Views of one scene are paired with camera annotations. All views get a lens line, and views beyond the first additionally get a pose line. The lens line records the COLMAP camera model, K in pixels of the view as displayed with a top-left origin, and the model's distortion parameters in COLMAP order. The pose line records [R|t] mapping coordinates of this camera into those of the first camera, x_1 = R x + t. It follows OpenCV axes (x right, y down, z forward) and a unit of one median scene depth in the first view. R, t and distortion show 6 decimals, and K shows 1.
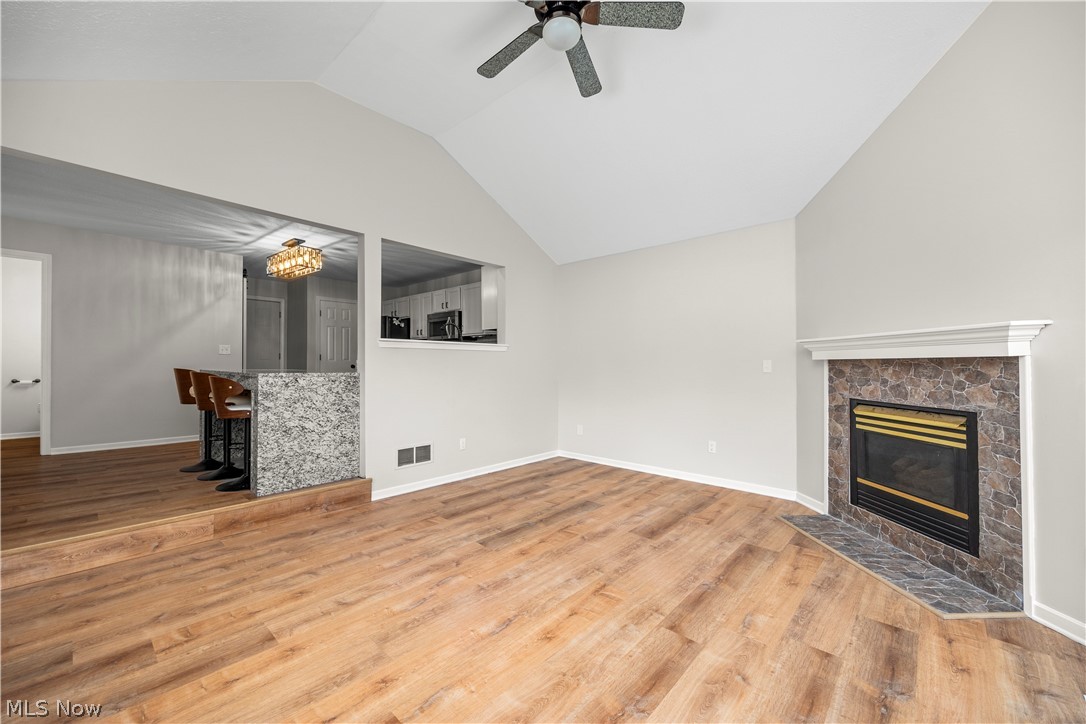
lens RADIAL K [[424.7, 0, 566.0], [0, 424.7, 361.8], [0, 0, 1]] dist [-0.003390, 0.000381]
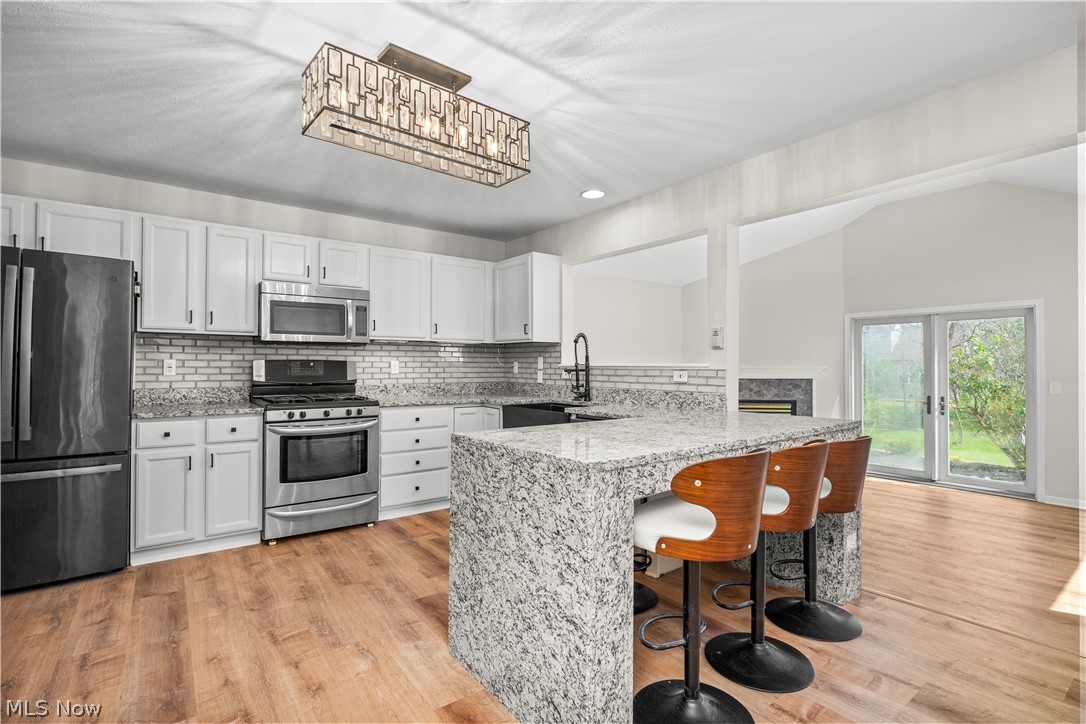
lens RADIAL K [[505.8, 0, 542.1], [0, 505.8, 358.5], [0, 0, 1]] dist [-0.012647, -0.001066]
pose [[0.214097, 0.009408, 0.976767, -1.796314], [-0.009464, 0.999927, -0.007556, -0.073846], [-0.976766, -0.007626, 0.214171, 1.439884]]
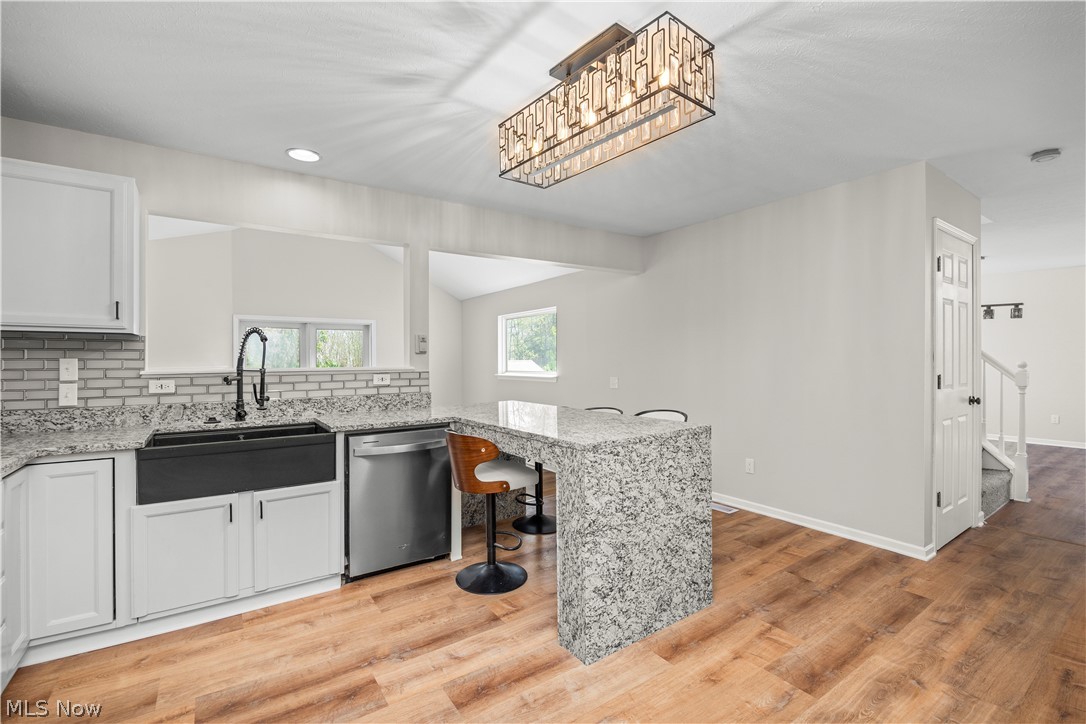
lens RADIAL K [[478.5, 0, 539.8], [0, 478.5, 361.0], [0, 0, 1]] dist [-0.018911, 0.001267]
pose [[-0.967232, -0.000264, 0.253895, -1.234545], [-0.000688, 0.999999, -0.001580, -0.086311], [-0.253894, -0.001703, -0.967231, 2.368527]]
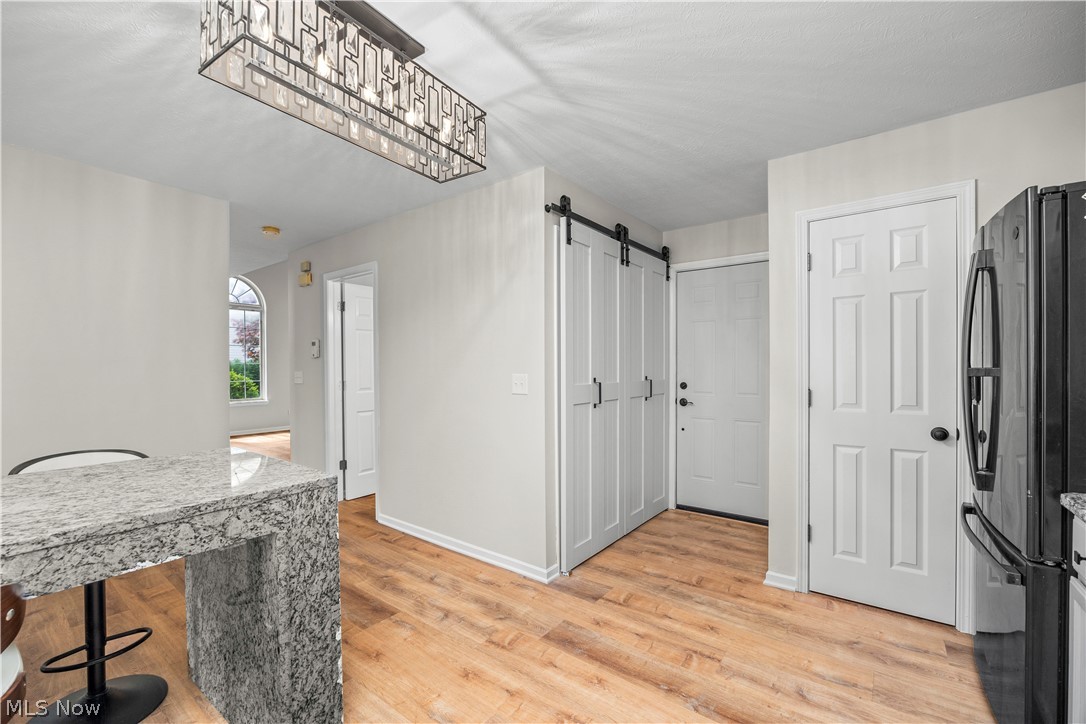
lens RADIAL K [[452.9, 0, 544.1], [0, 452.9, 371.7], [0, 0, 1]] dist [-0.016780, 0.000001]
pose [[0.061827, 0.005239, -0.998073, -0.620311], [0.012181, 0.999908, 0.006003, -0.087563], [0.998013, -0.012528, 0.061758, 1.917452]]
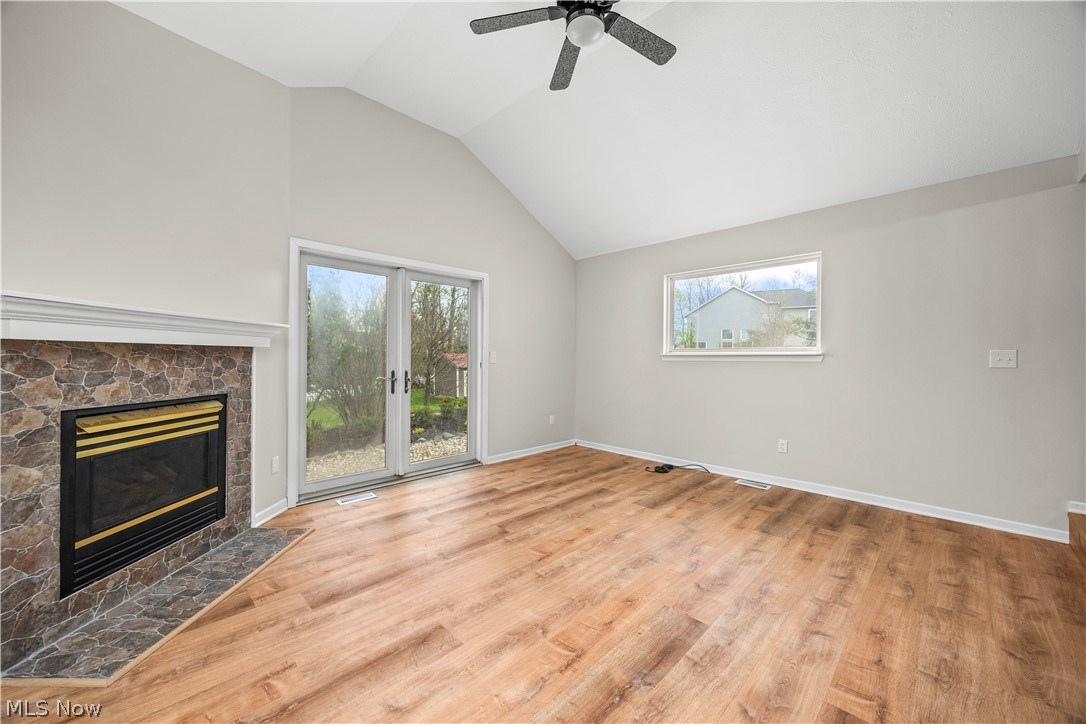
lens RADIAL K [[424.7, 0, 547.1], [0, 424.7, 354.2], [0, 0, 1]] dist [-0.003390, 0.000381]
pose [[-0.995873, -0.009528, 0.090260, -0.016351], [-0.010514, 0.999890, -0.010462, 0.010778], [-0.090150, -0.011368, -0.995863, 1.641753]]
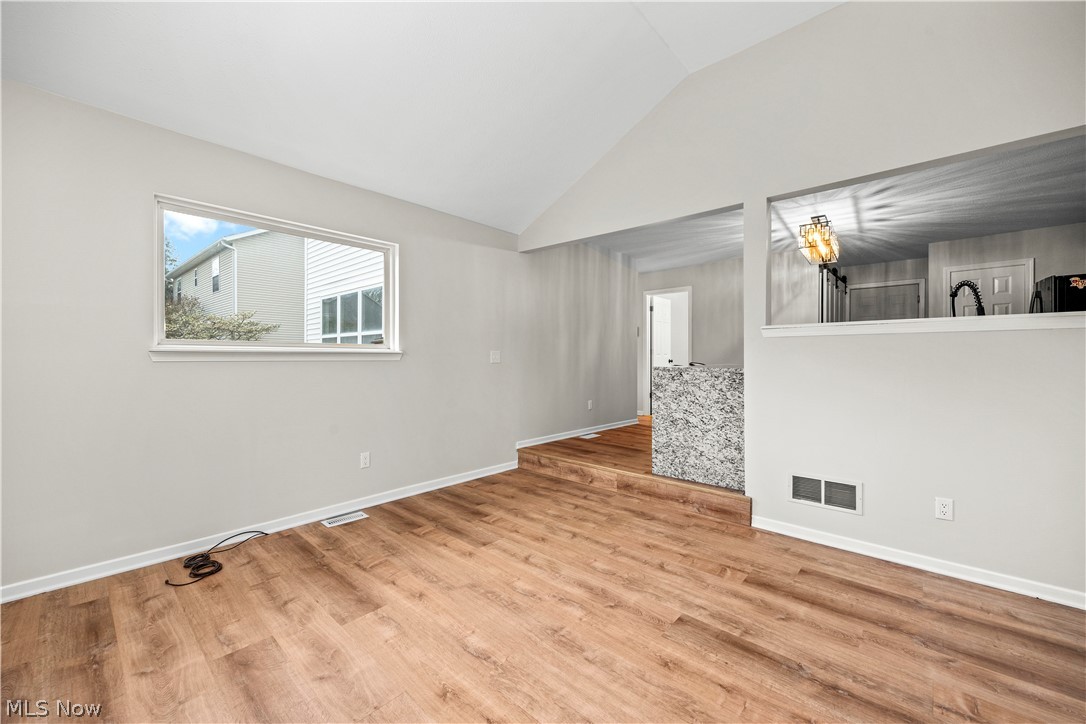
lens RADIAL K [[424.7, 0, 528.5], [0, 424.7, 371.2], [0, 0, 1]] dist [-0.003390, 0.000381]
pose [[-0.052620, 0.026254, -0.998269, 0.472576], [0.005247, 0.999648, 0.026014, 0.006303], [0.998601, -0.003869, -0.052739, 0.764334]]
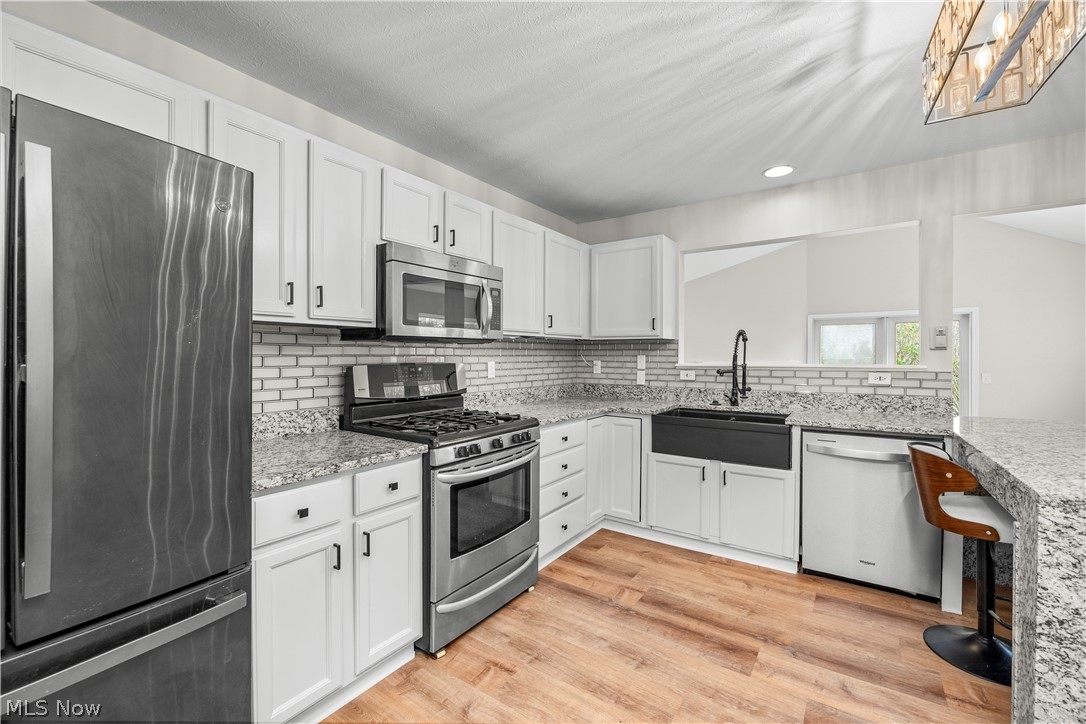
lens RADIAL K [[452.9, 0, 542.8], [0, 452.9, 358.2], [0, 0, 1]] dist [-0.016780, 0.000001]
pose [[-0.099001, -0.009154, 0.995045, -1.471333], [-0.005866, 0.999946, 0.008616, -0.092043], [-0.995070, -0.004984, -0.099049, 2.188255]]
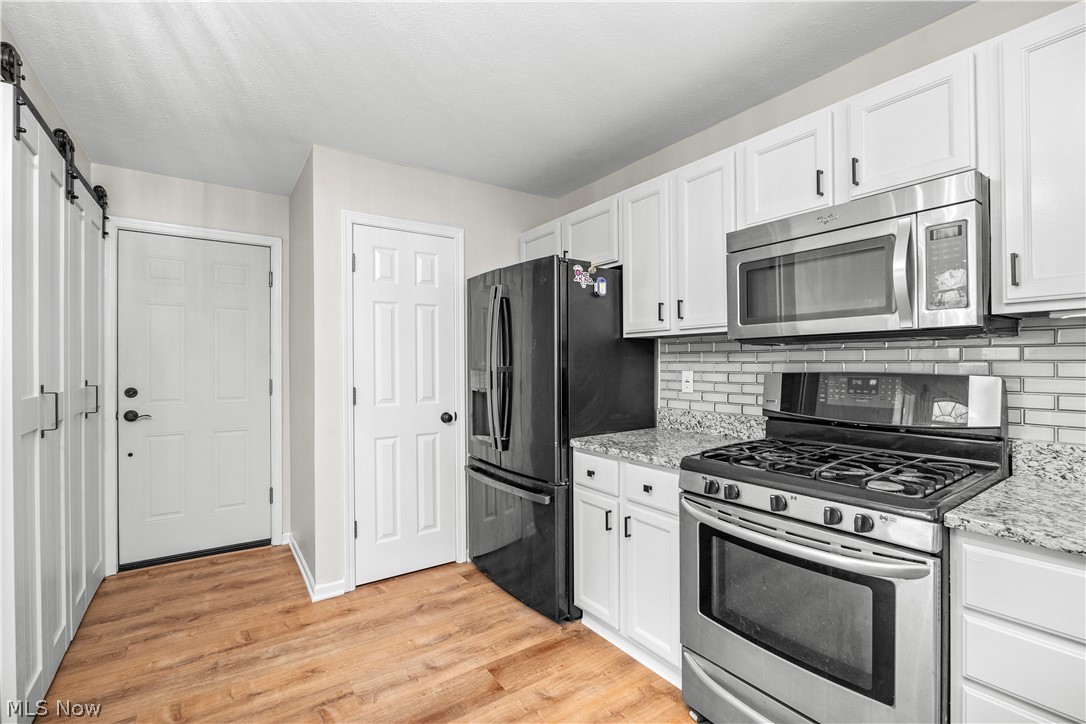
lens RADIAL K [[478.5, 0, 543.1], [0, 478.5, 364.1], [0, 0, 1]] dist [-0.018911, 0.001267]
pose [[0.968608, -0.005923, -0.248523, -0.855113], [0.007329, 0.999962, 0.004733, -0.090719], [0.248485, -0.006406, 0.968615, 1.674541]]
